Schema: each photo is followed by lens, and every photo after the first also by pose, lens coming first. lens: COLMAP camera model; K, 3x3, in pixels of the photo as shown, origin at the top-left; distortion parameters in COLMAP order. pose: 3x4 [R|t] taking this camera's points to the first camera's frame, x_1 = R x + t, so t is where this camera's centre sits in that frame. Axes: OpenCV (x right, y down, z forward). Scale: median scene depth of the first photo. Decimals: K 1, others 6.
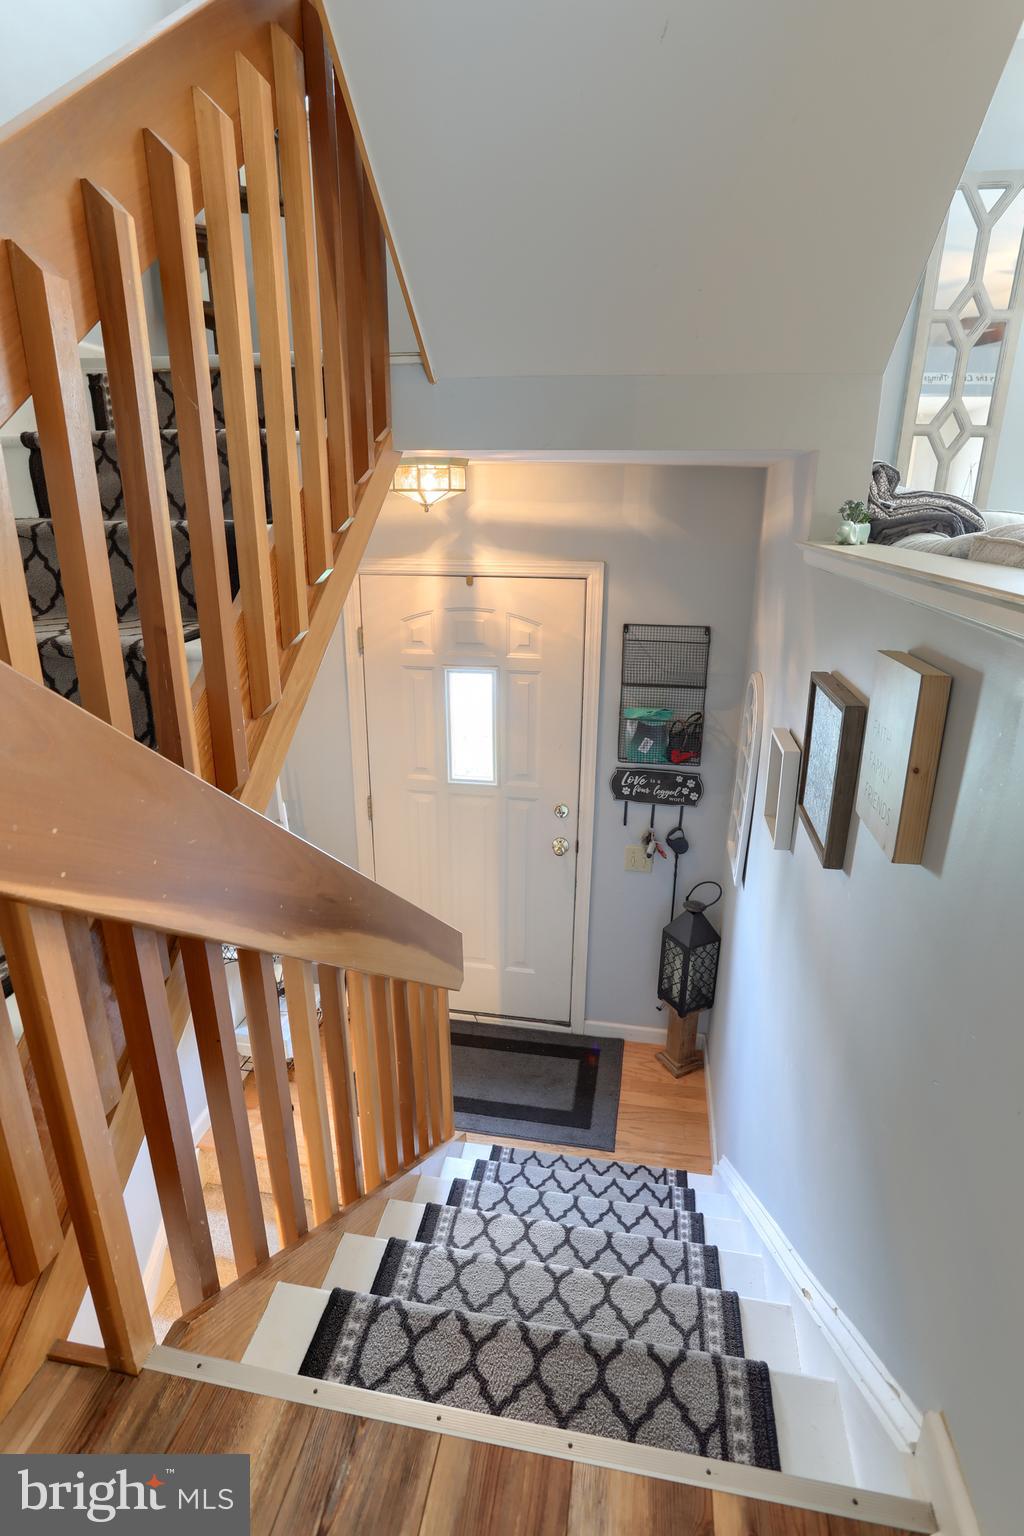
lens RADIAL K [[776.0, 0, 512.0], [0, 776.0, 768.0], [0, 0, 1]] dist [-0.058561, 0.020093]
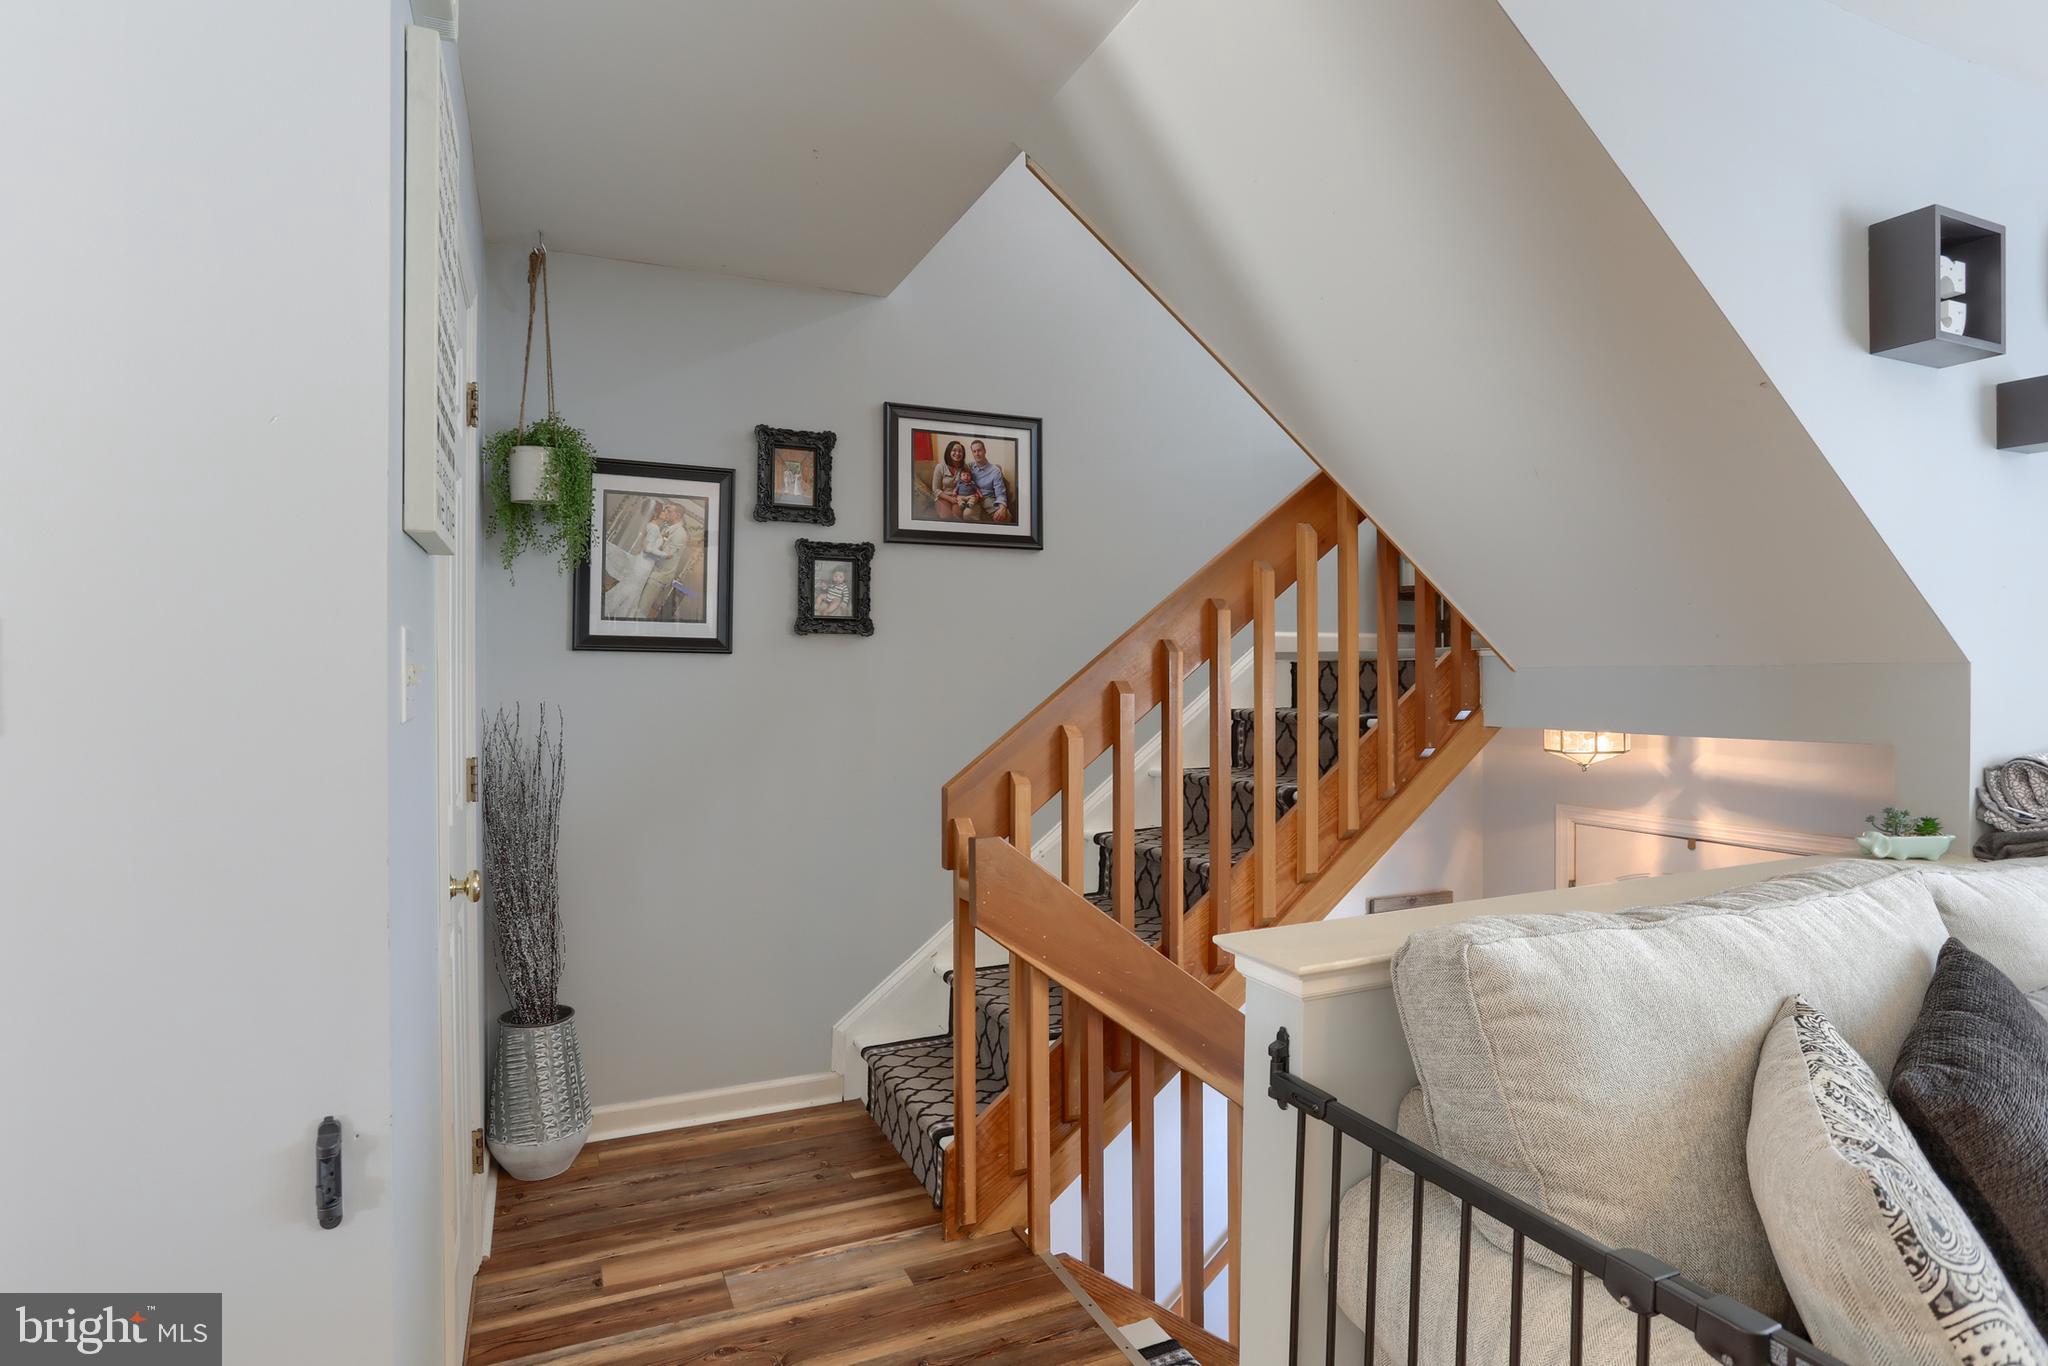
lens RADIAL K [[1079.9, 0, 1026.2], [0, 1079.9, 662.8], [0, 0, 1]] dist [-0.059371, 0.038208]
pose [[0.570373, -0.020293, -0.821135, 0.561982], [-0.258679, 0.944387, -0.203022, -0.005868], [0.779589, 0.328208, 0.533404, -0.295649]]
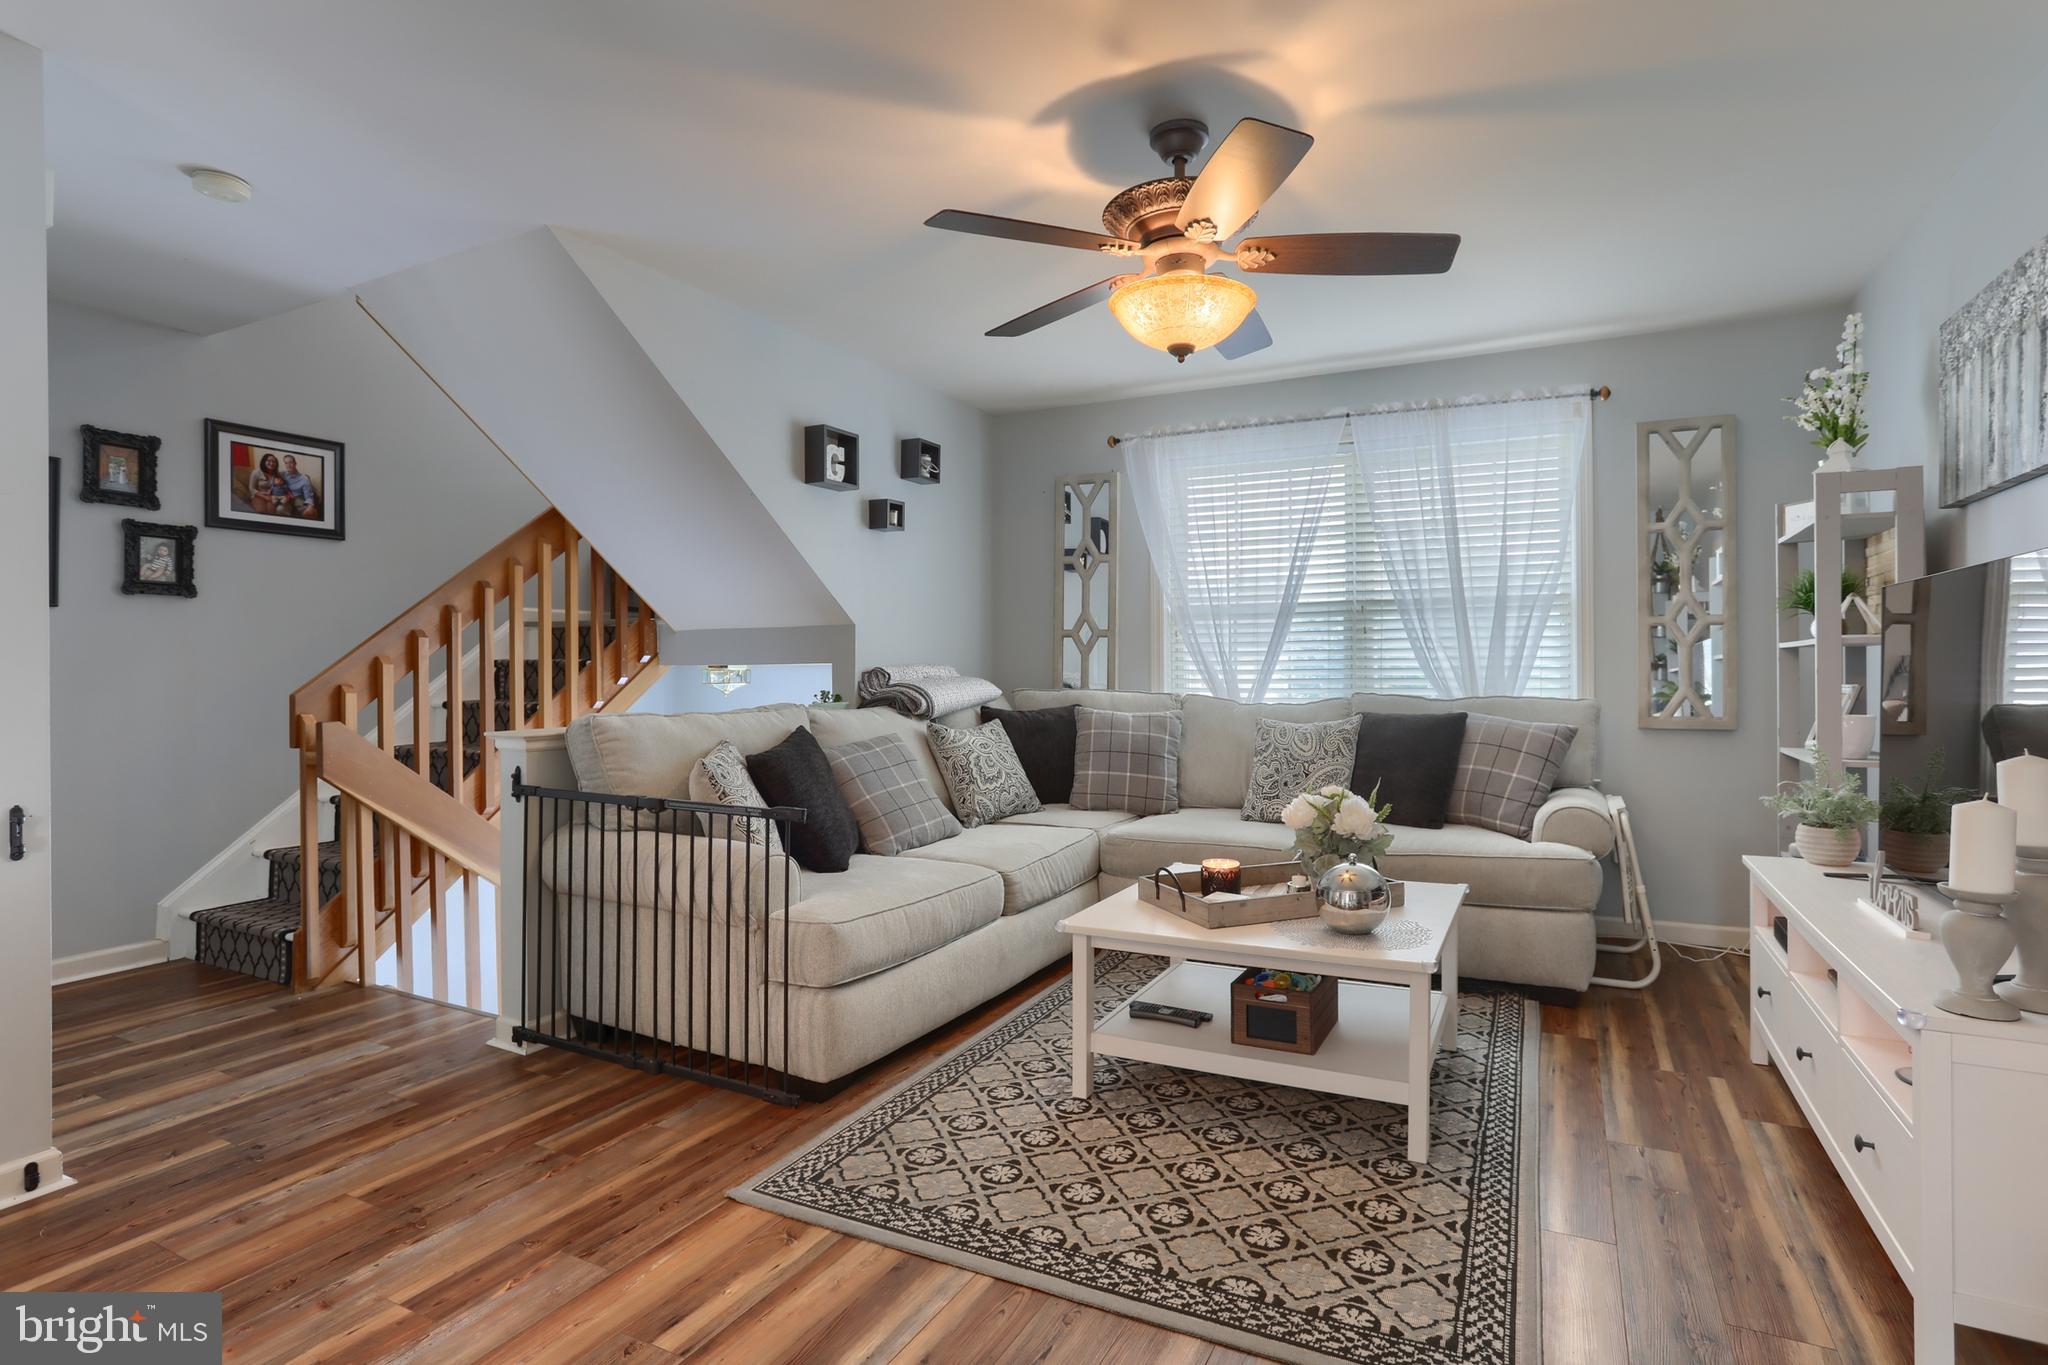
lens RADIAL K [[1014.6, 0, 1020.3], [0, 1014.6, 678.5], [0, 0, 1]] dist [-0.071296, 0.038685]
pose [[0.957208, -0.008444, -0.289279, 1.045352], [-0.082554, 0.950076, -0.300899, 0.212096], [0.277378, 0.311904, 0.908723, -0.734725]]
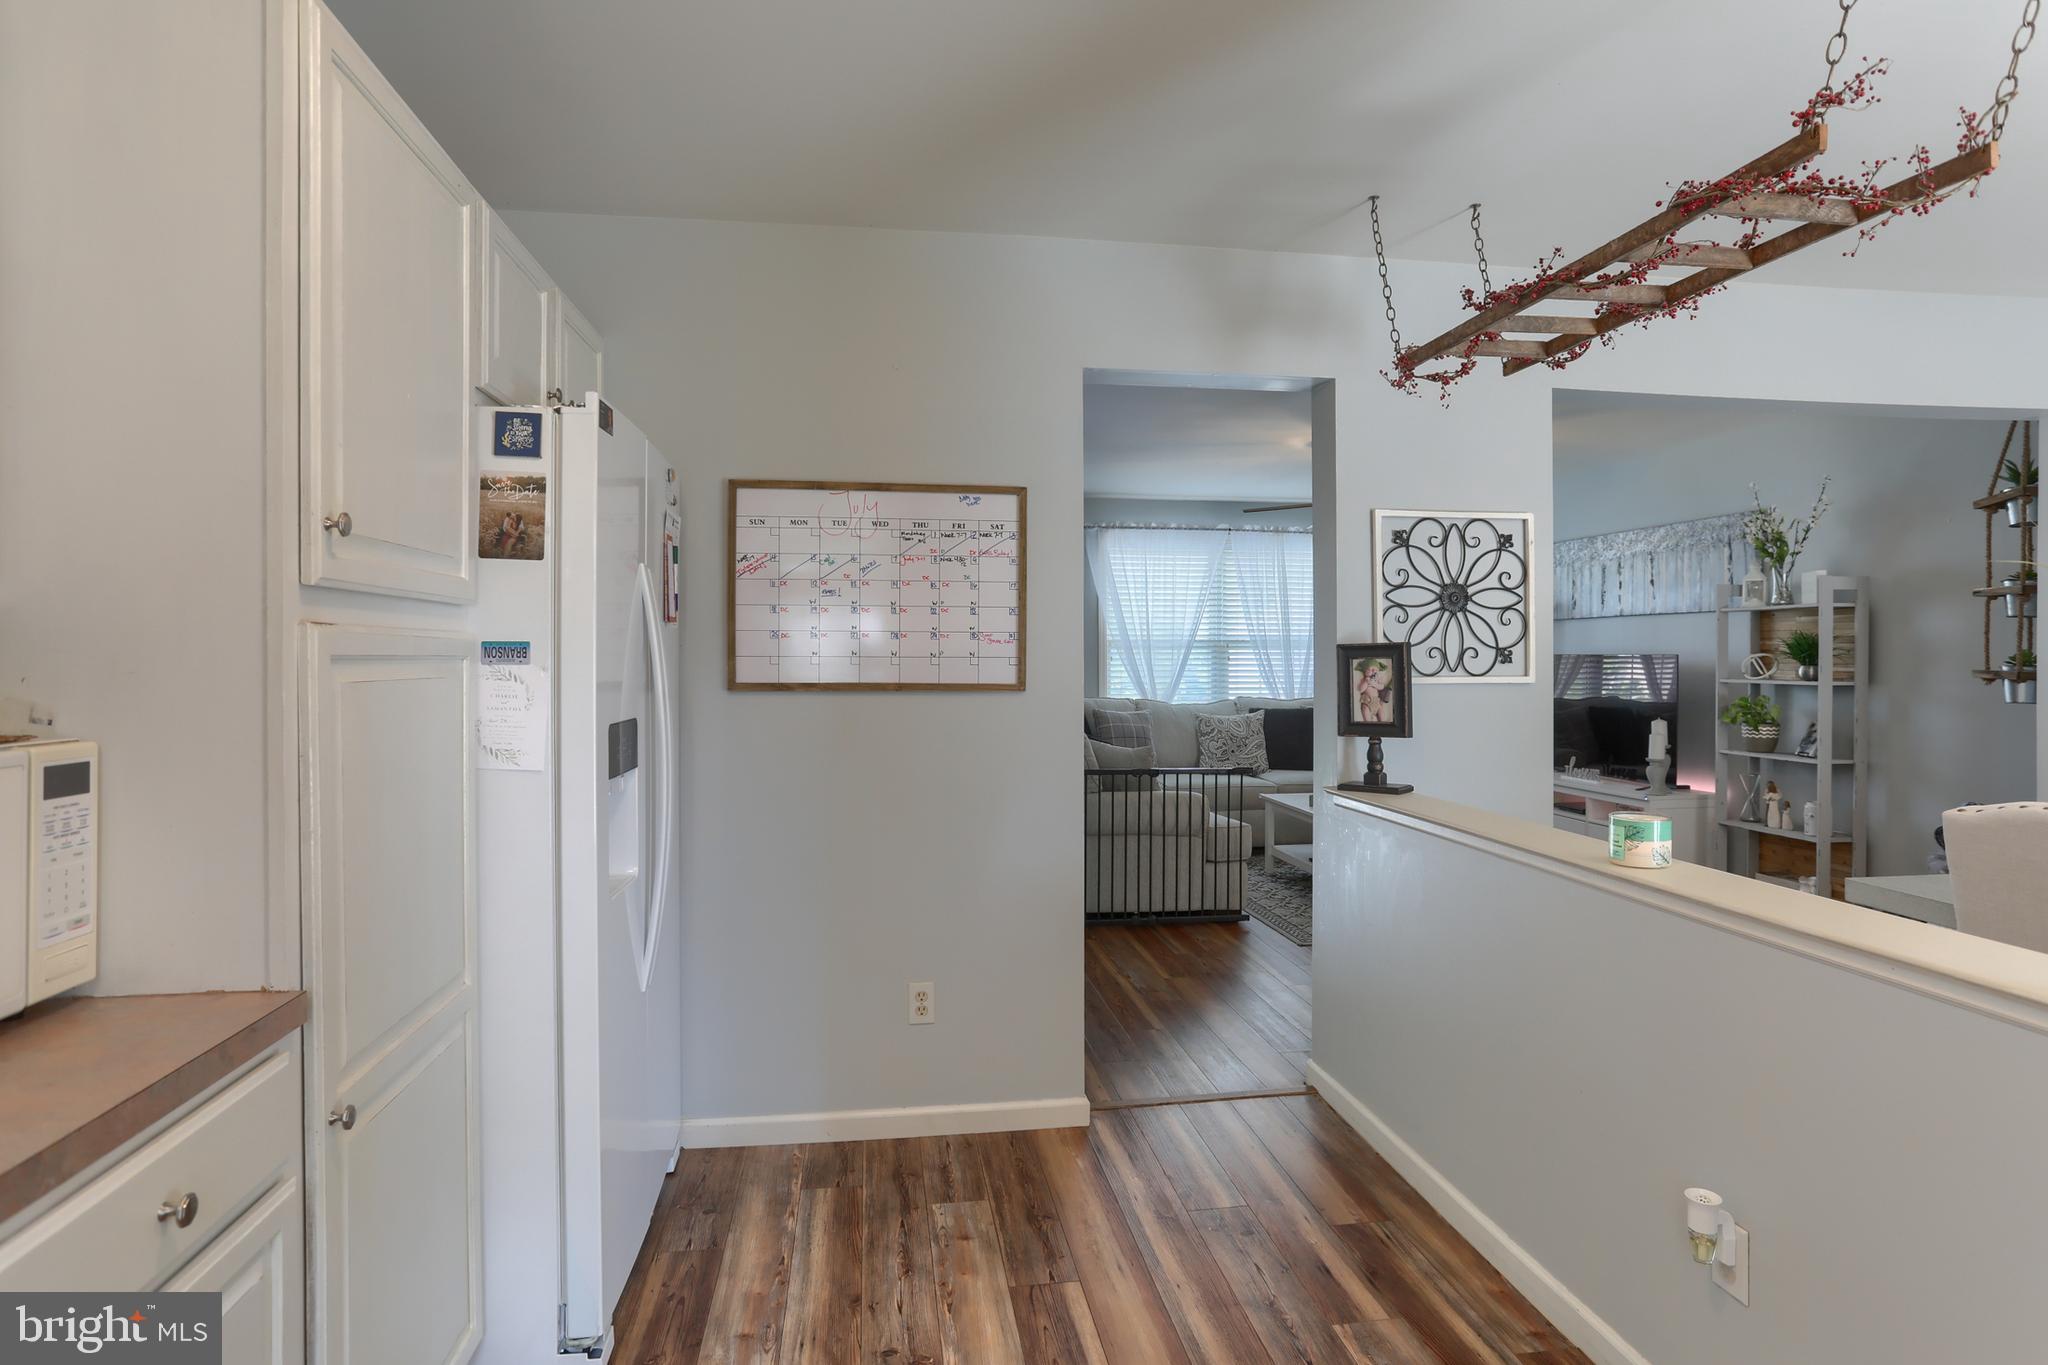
lens RADIAL K [[1034.7, 0, 1029.2], [0, 1034.7, 669.9], [0, 0, 1]] dist [-0.058561, 0.020093]
pose [[0.952961, -0.011226, 0.302885, -0.325786], [0.104340, 0.950384, -0.293058, 0.397191], [-0.284567, 0.310876, 0.906850, -1.518513]]
